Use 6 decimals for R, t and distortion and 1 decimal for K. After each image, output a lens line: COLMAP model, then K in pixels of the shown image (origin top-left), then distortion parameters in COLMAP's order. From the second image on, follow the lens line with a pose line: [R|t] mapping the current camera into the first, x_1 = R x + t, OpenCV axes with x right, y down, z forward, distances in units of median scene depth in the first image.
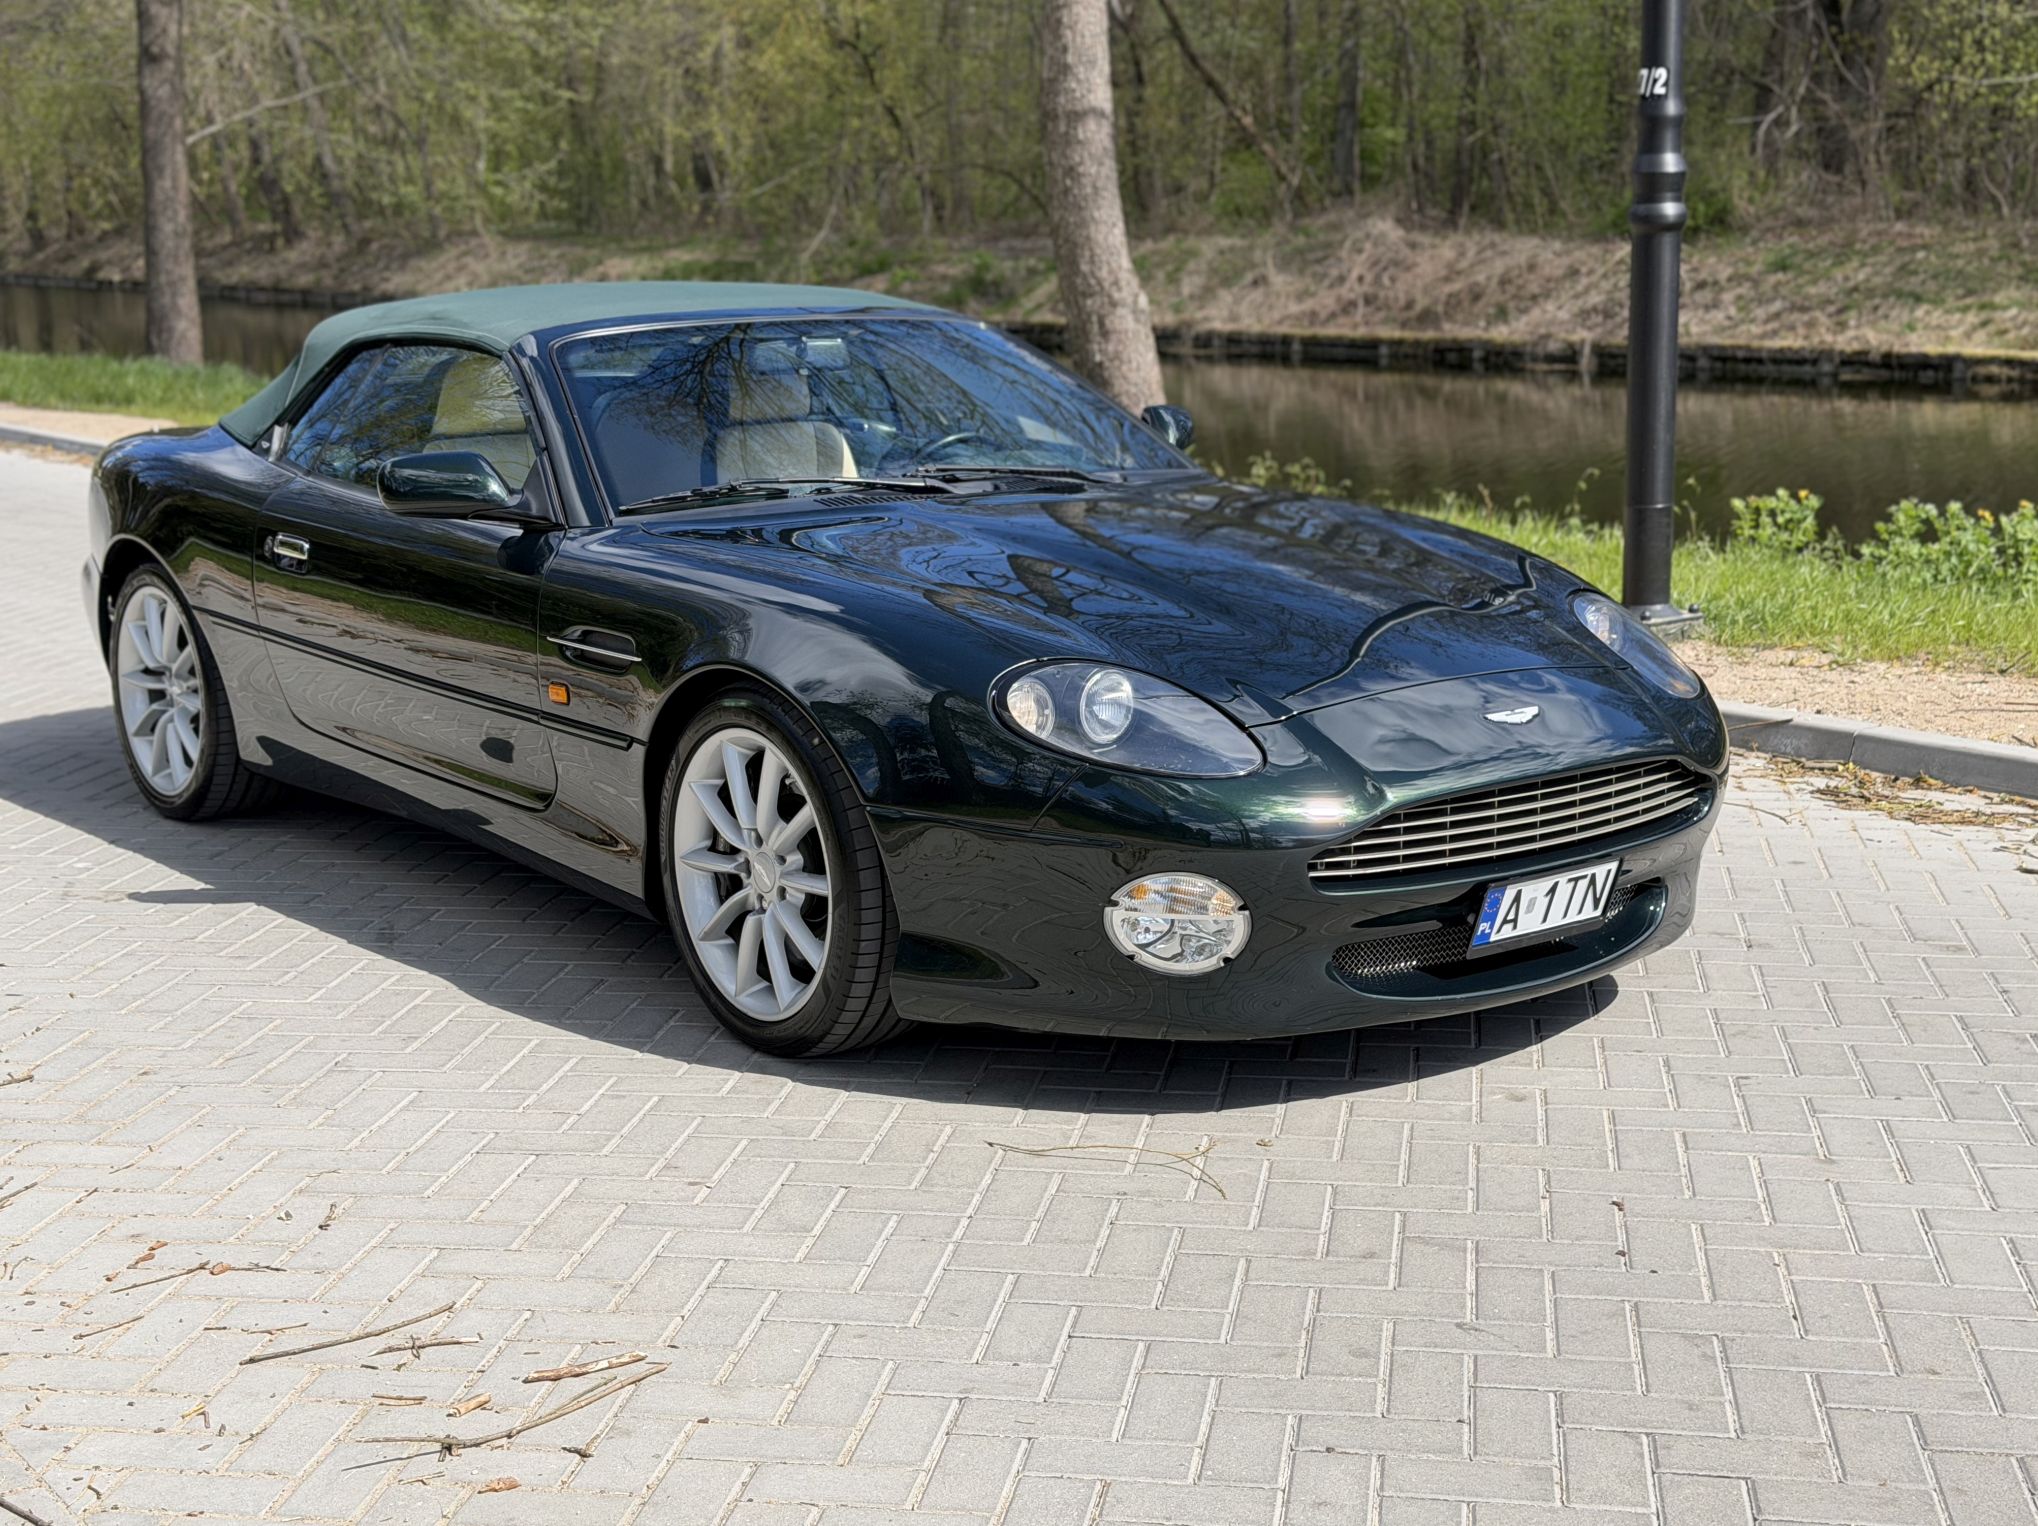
lens RADIAL K [[2824.9, 0, 1019.0], [0, 2824.9, 763.0], [0, 0, 1]] dist [0.195908, -0.509014]
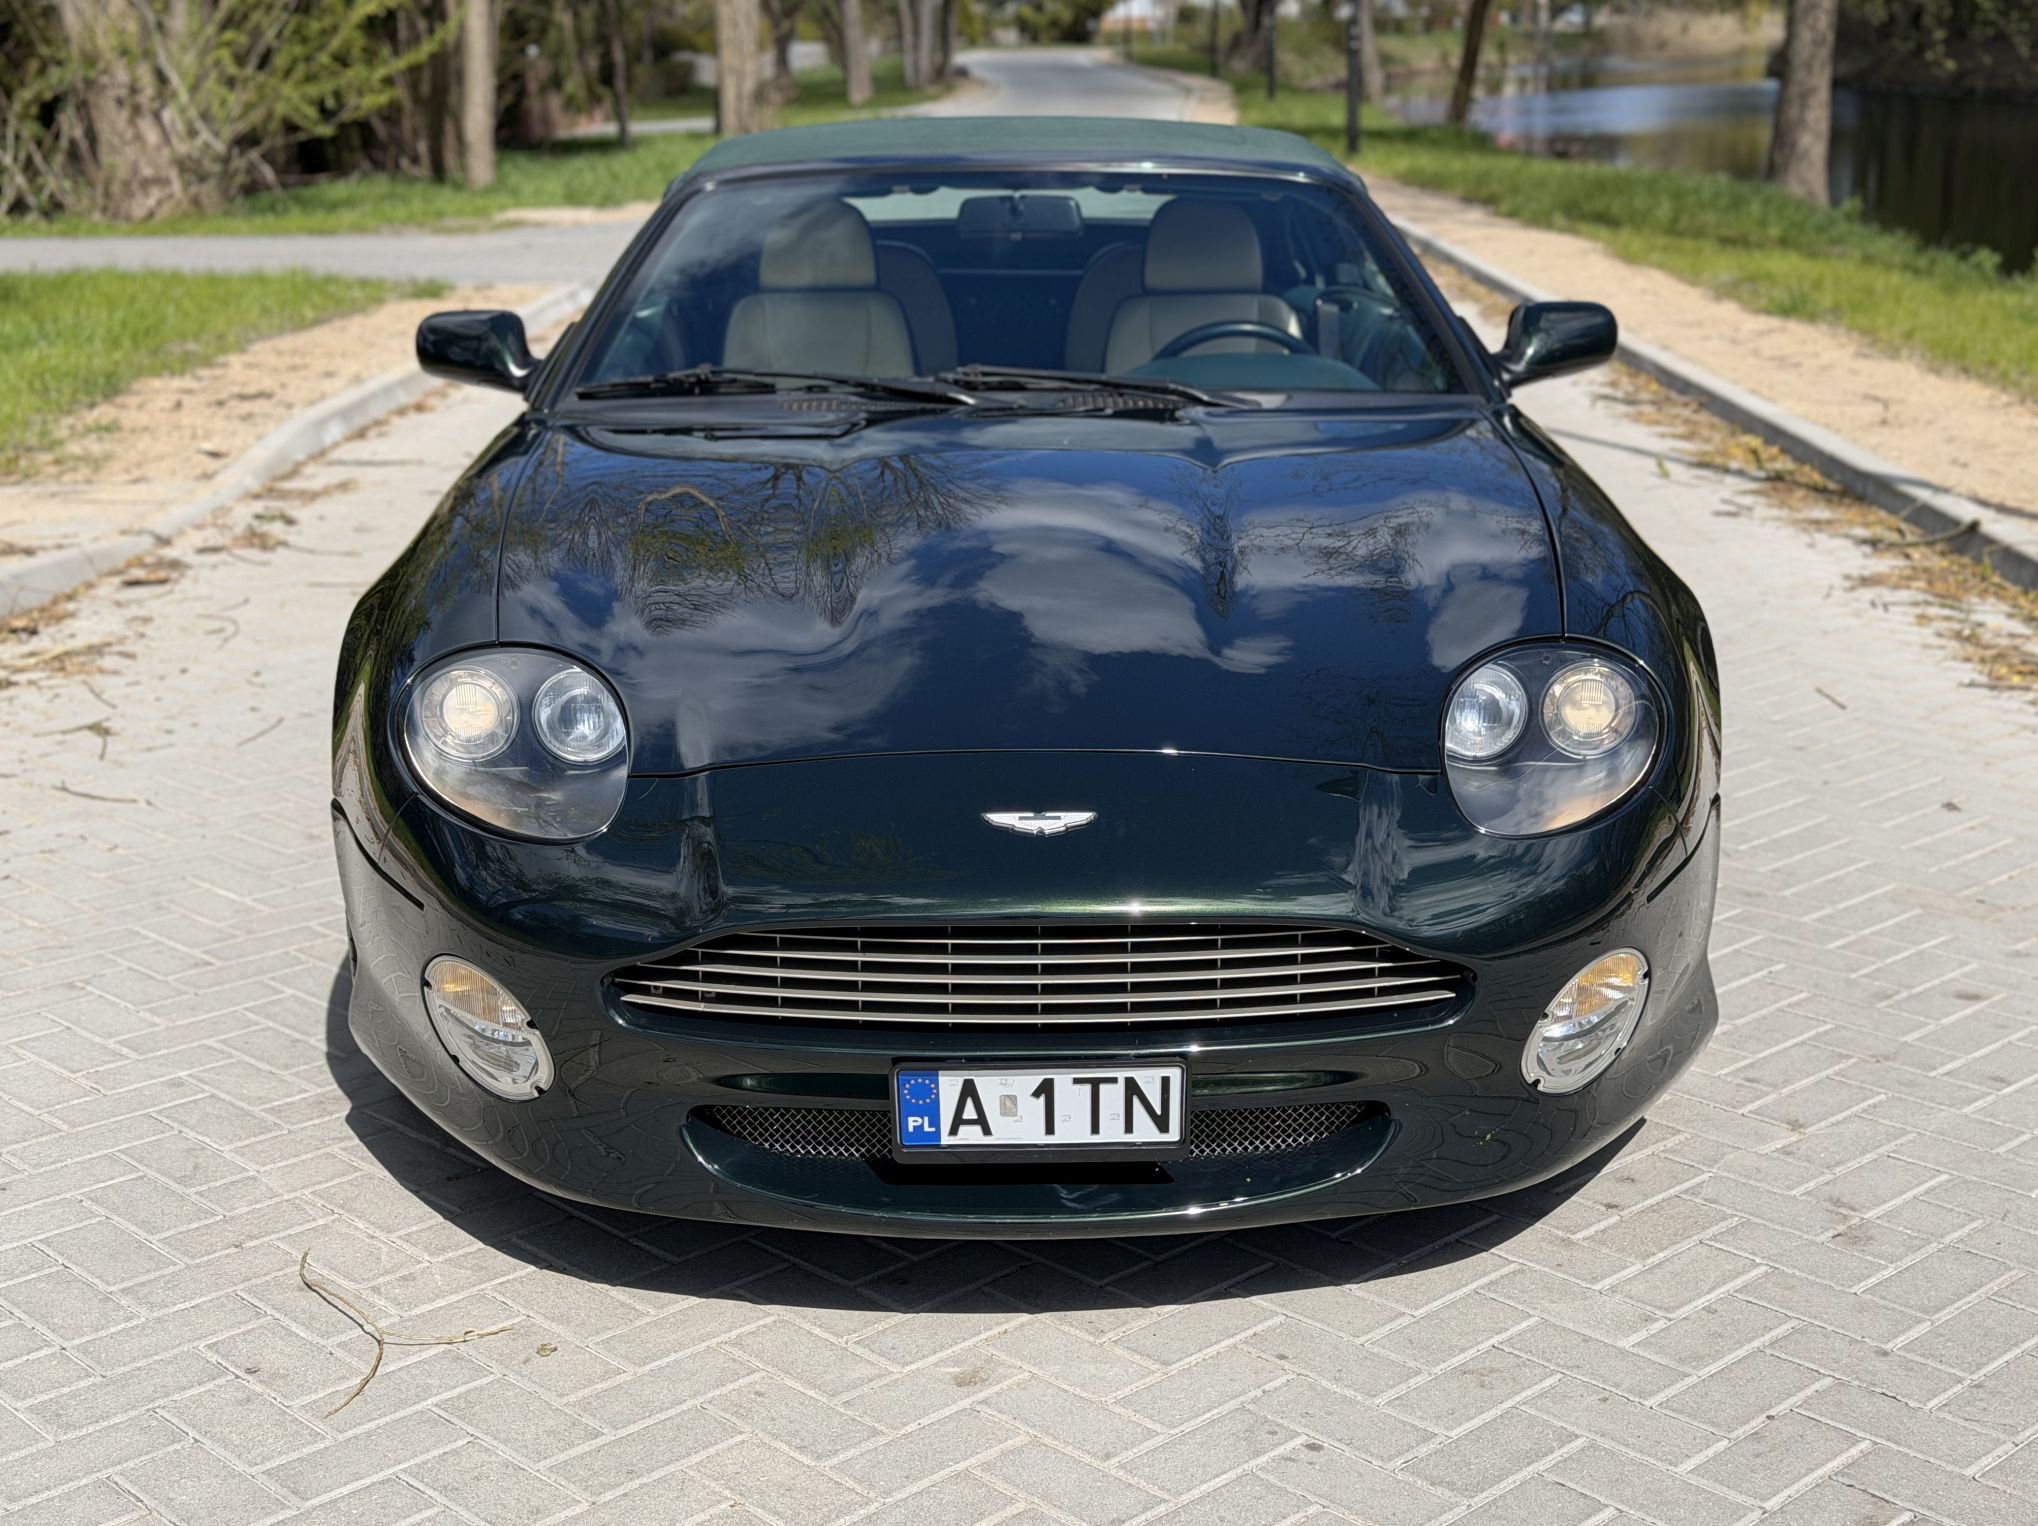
lens RADIAL K [[2824.9, 0, 1019.0], [0, 2824.9, 763.0], [0, 0, 1]] dist [0.195908, -0.509014]
pose [[0.808825, 0.158358, -0.566326, 0.546659], [-0.123197, 0.987318, 0.100128, -0.096707], [0.575000, -0.011216, 0.818077, 0.455242]]
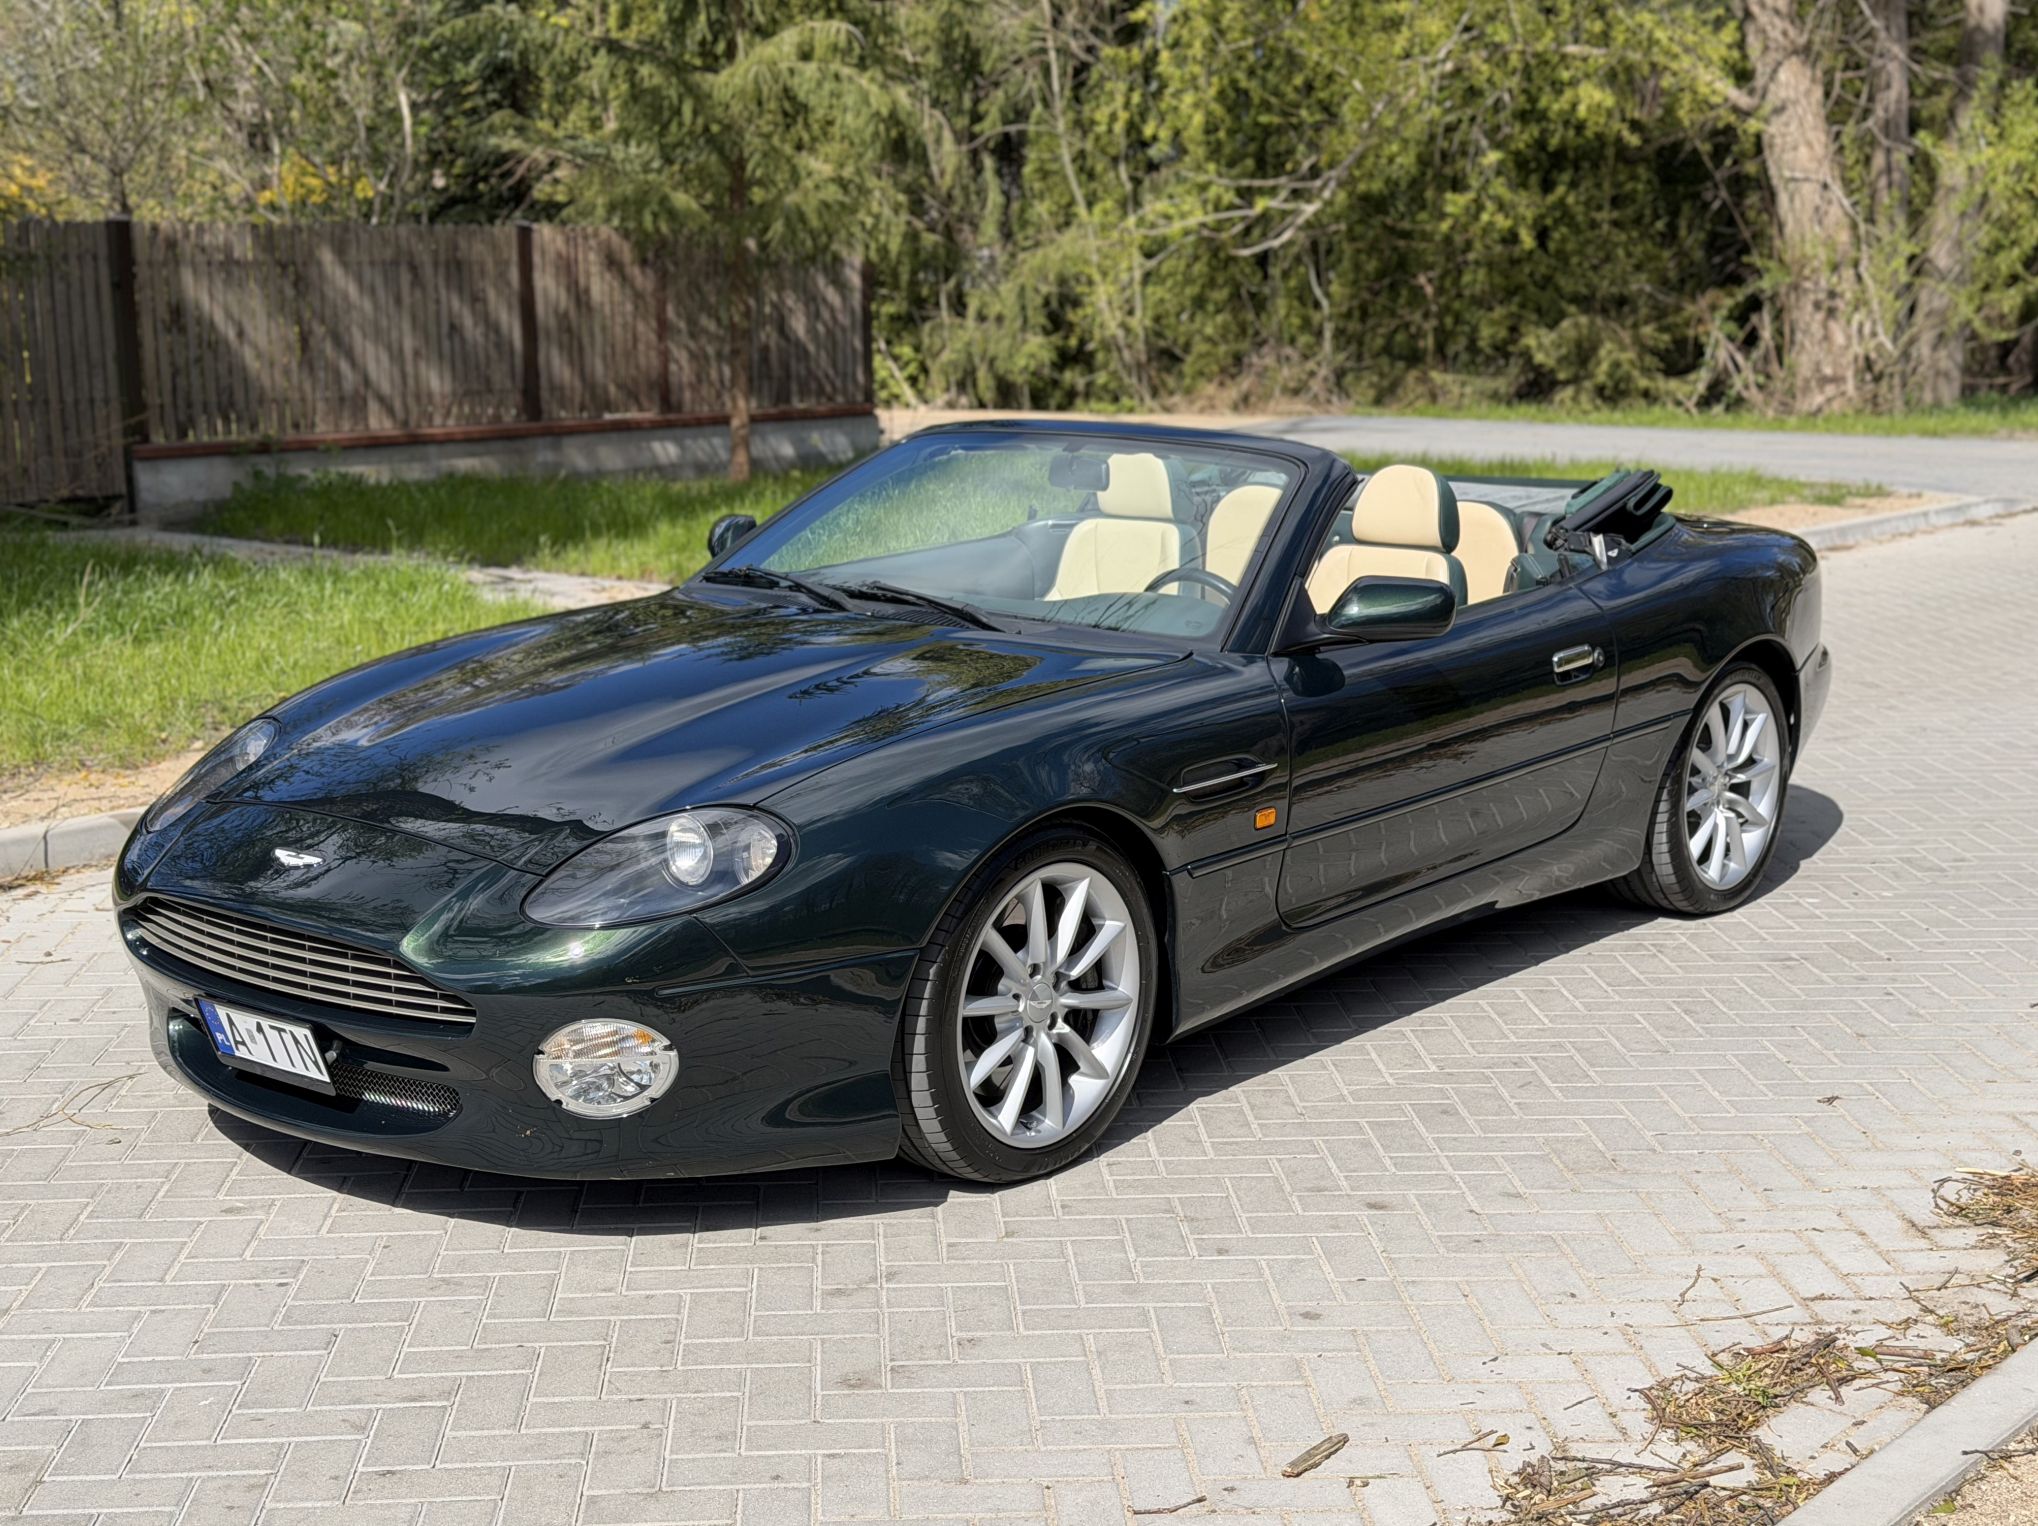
lens RADIAL K [[2824.9, 0, 1019.0], [0, 2824.9, 763.0], [0, 0, 1]] dist [0.195908, -0.509014]
pose [[0.245917, 0.200181, -0.948394, 1.221342], [-0.195992, 0.968500, 0.153605, -0.262620], [0.949269, 0.148104, 0.277405, 0.959896]]
